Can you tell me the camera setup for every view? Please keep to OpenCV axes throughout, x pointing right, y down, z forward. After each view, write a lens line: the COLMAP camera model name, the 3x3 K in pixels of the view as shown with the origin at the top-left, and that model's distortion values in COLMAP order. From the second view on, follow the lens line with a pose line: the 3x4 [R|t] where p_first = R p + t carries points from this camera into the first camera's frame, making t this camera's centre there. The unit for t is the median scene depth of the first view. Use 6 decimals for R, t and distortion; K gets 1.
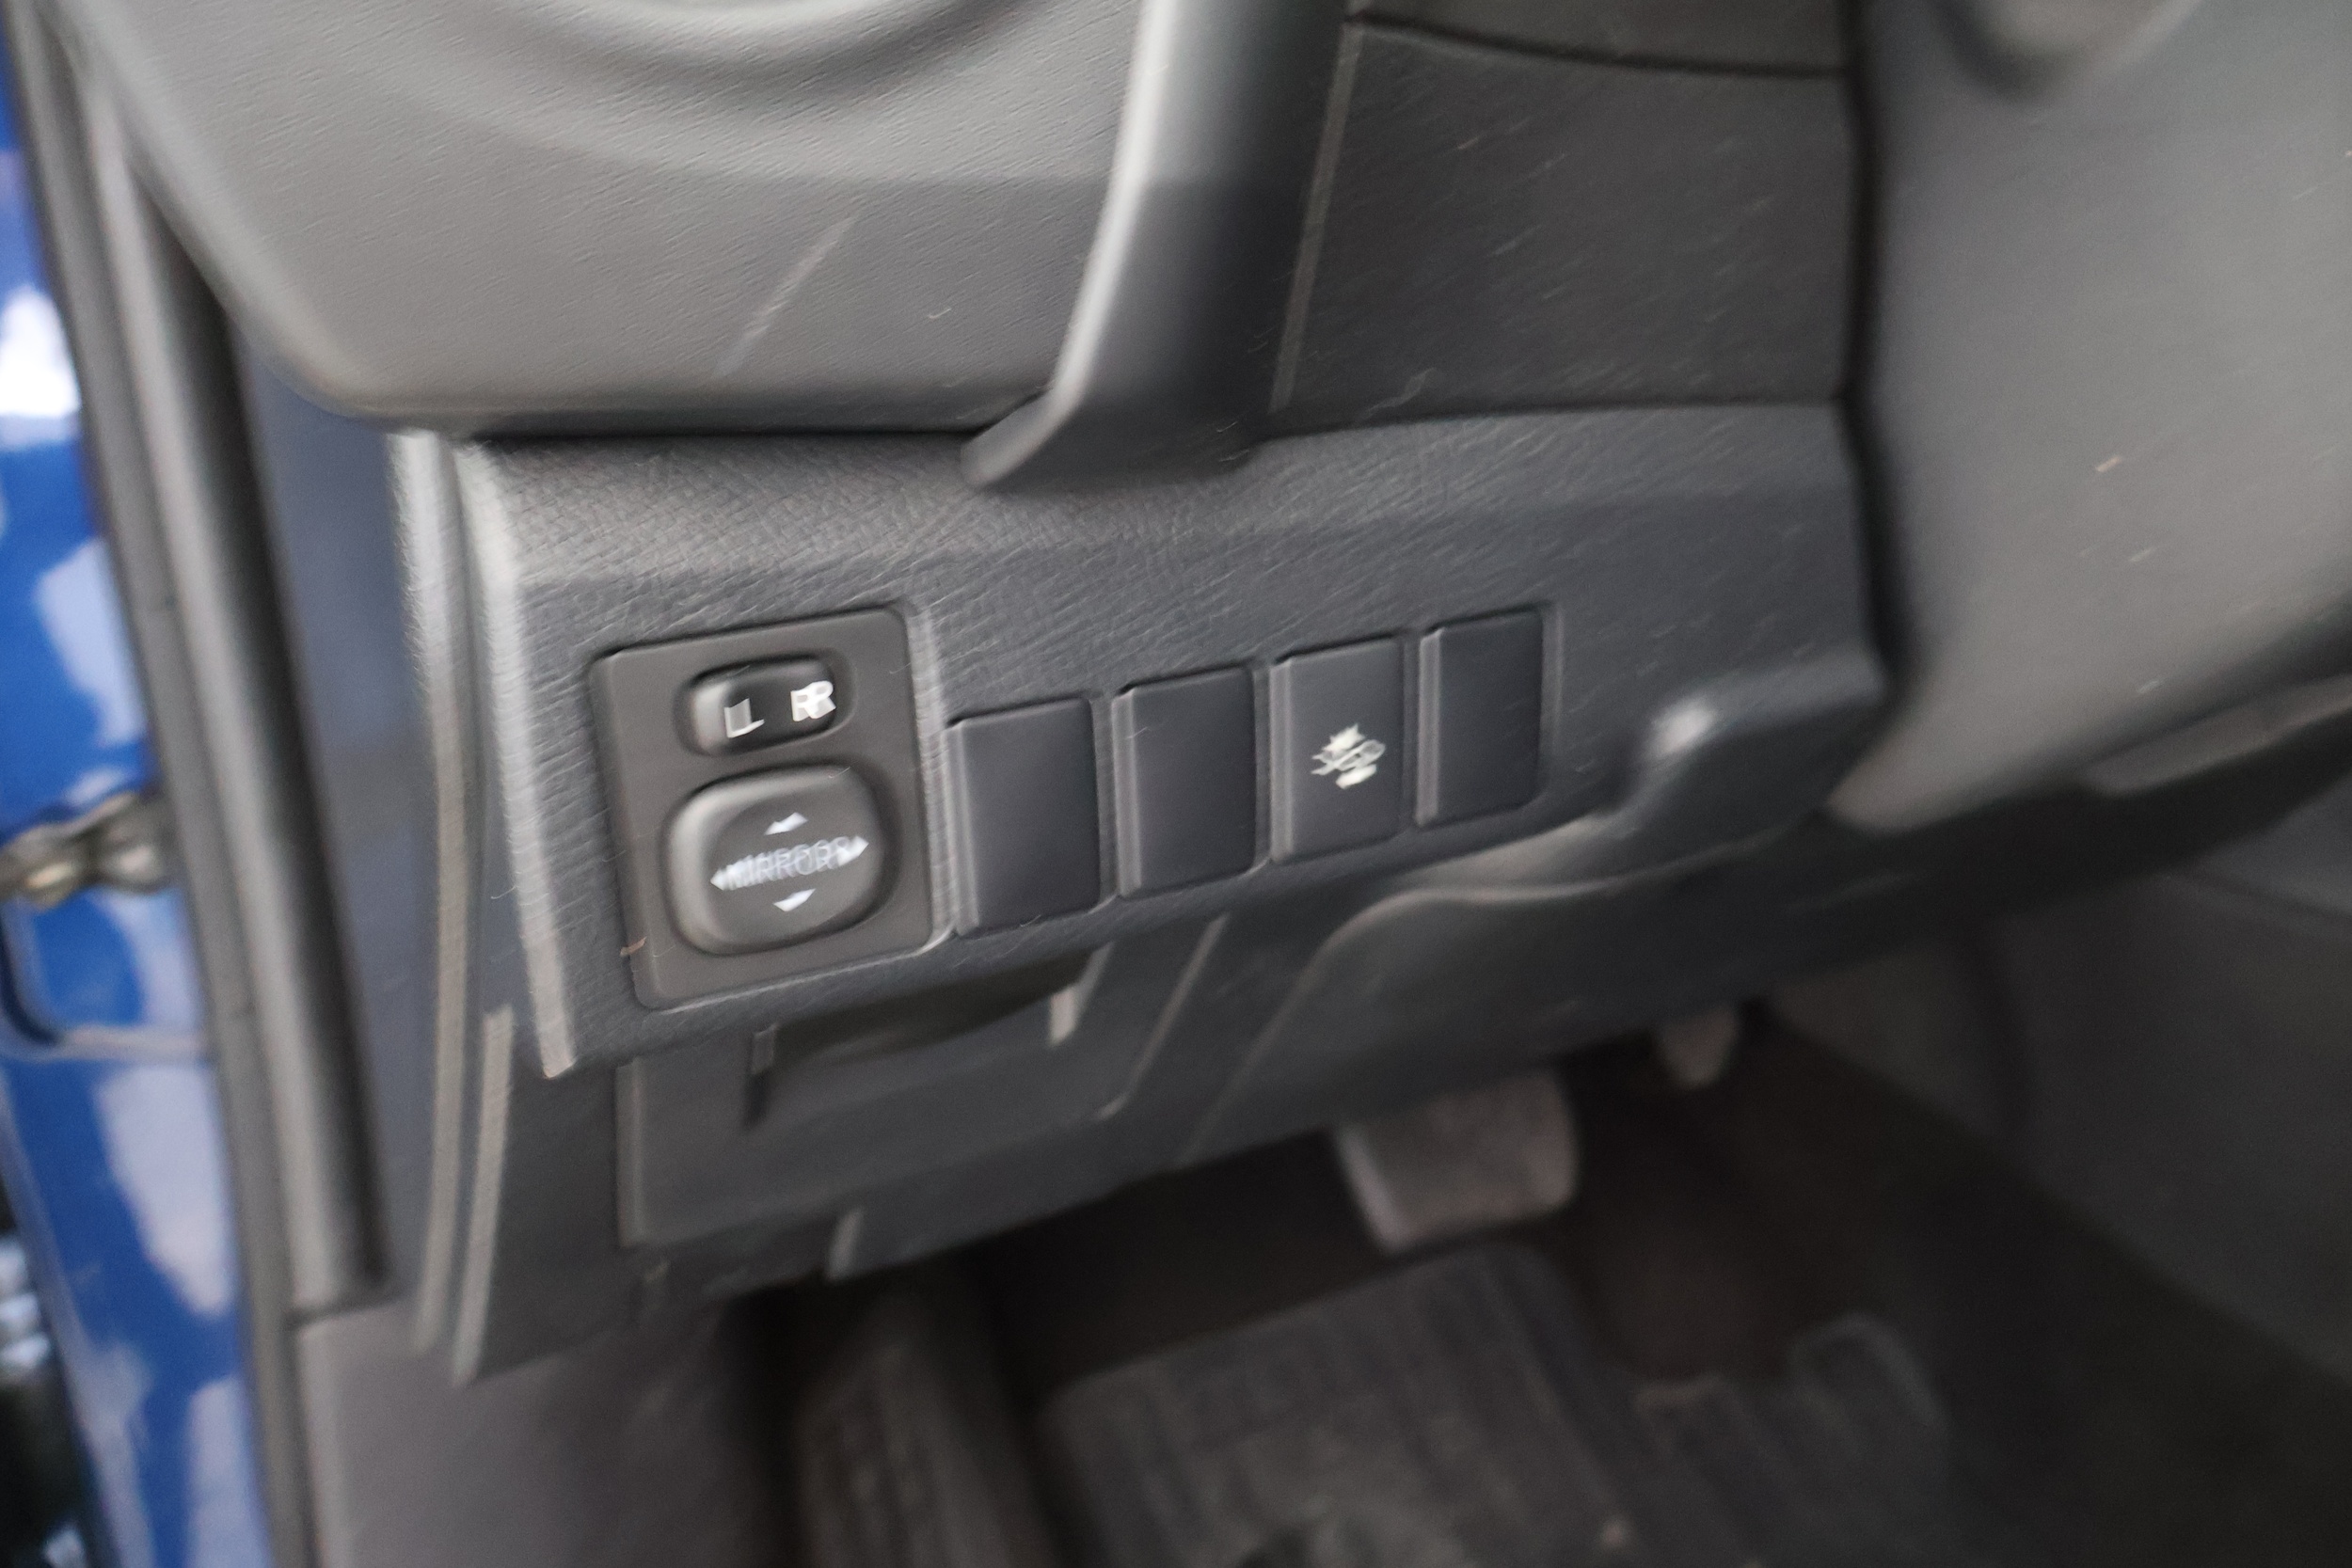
lens RADIAL K [[2018.1, 0, 1170.2], [0, 2018.1, 829.7], [0, 0, 1]] dist [-0.012377, 0.002477]
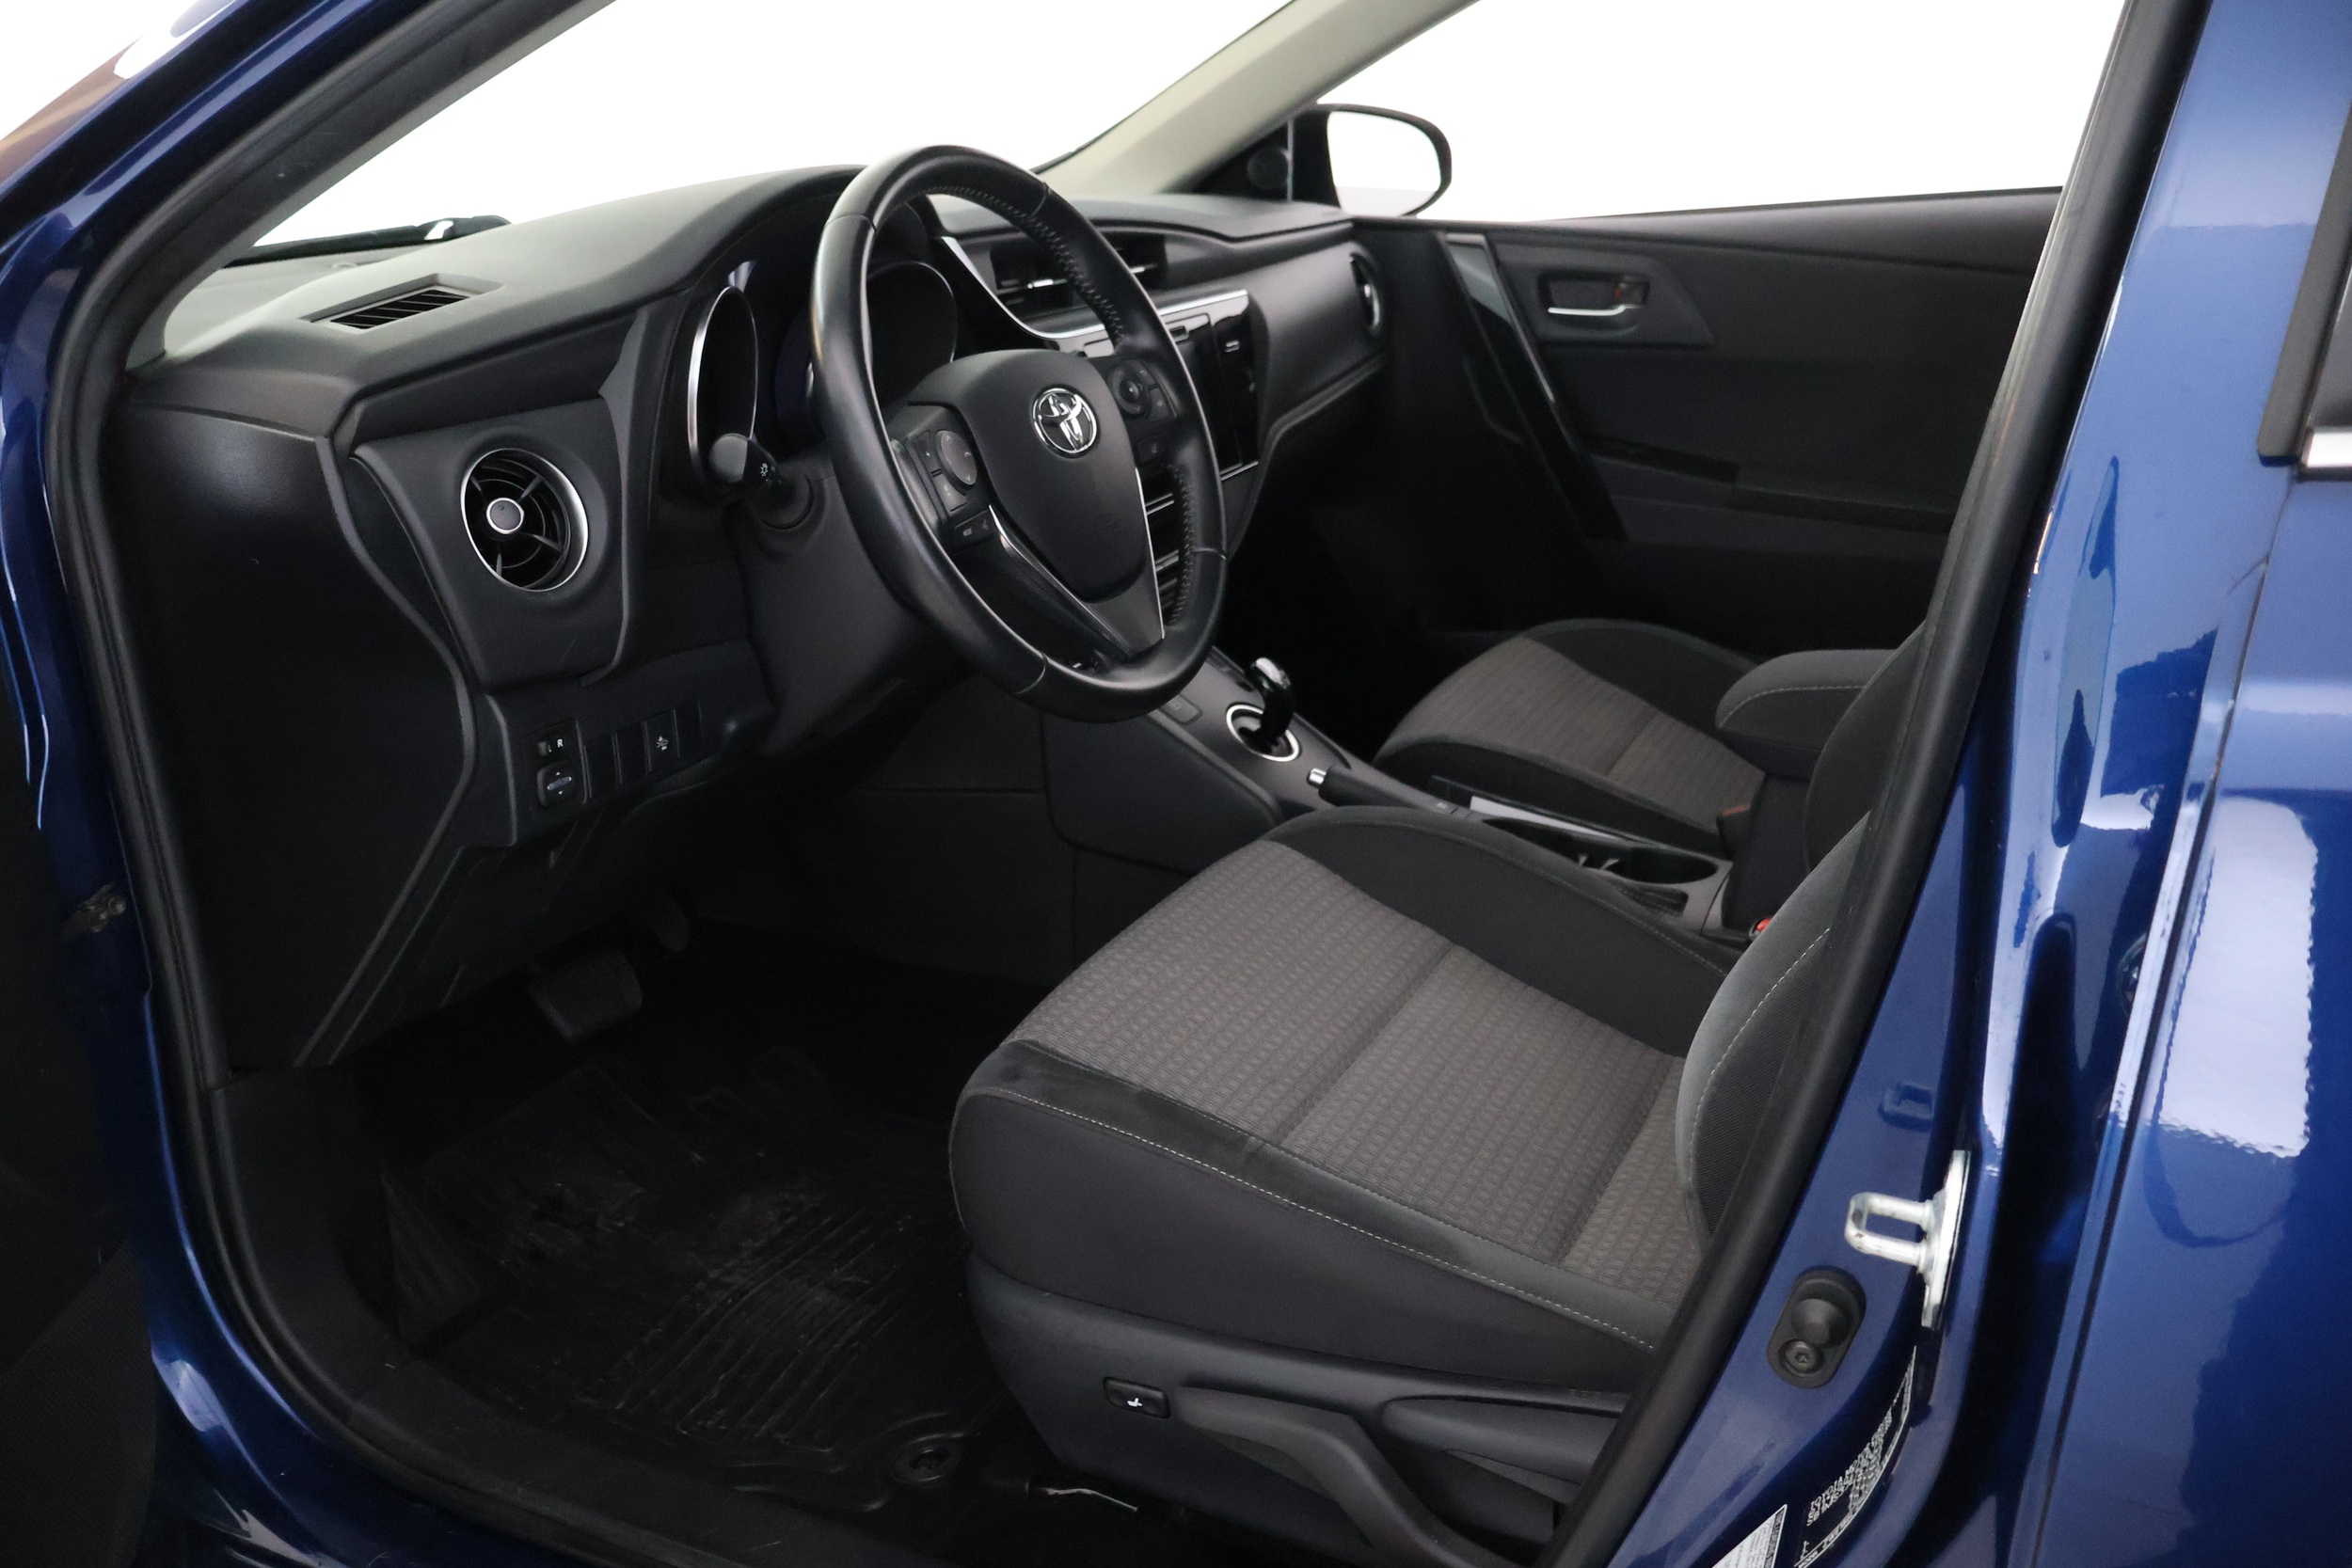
lens RADIAL K [[2018.1, 0, 1170.2], [0, 2018.1, 829.7], [0, 0, 1]] dist [-0.012377, 0.002477]
pose [[0.787267, -0.192302, 0.585858, -1.408059], [0.241470, 0.970390, -0.005963, 0.373843], [-0.567364, 0.146162, 0.810392, -2.606329]]
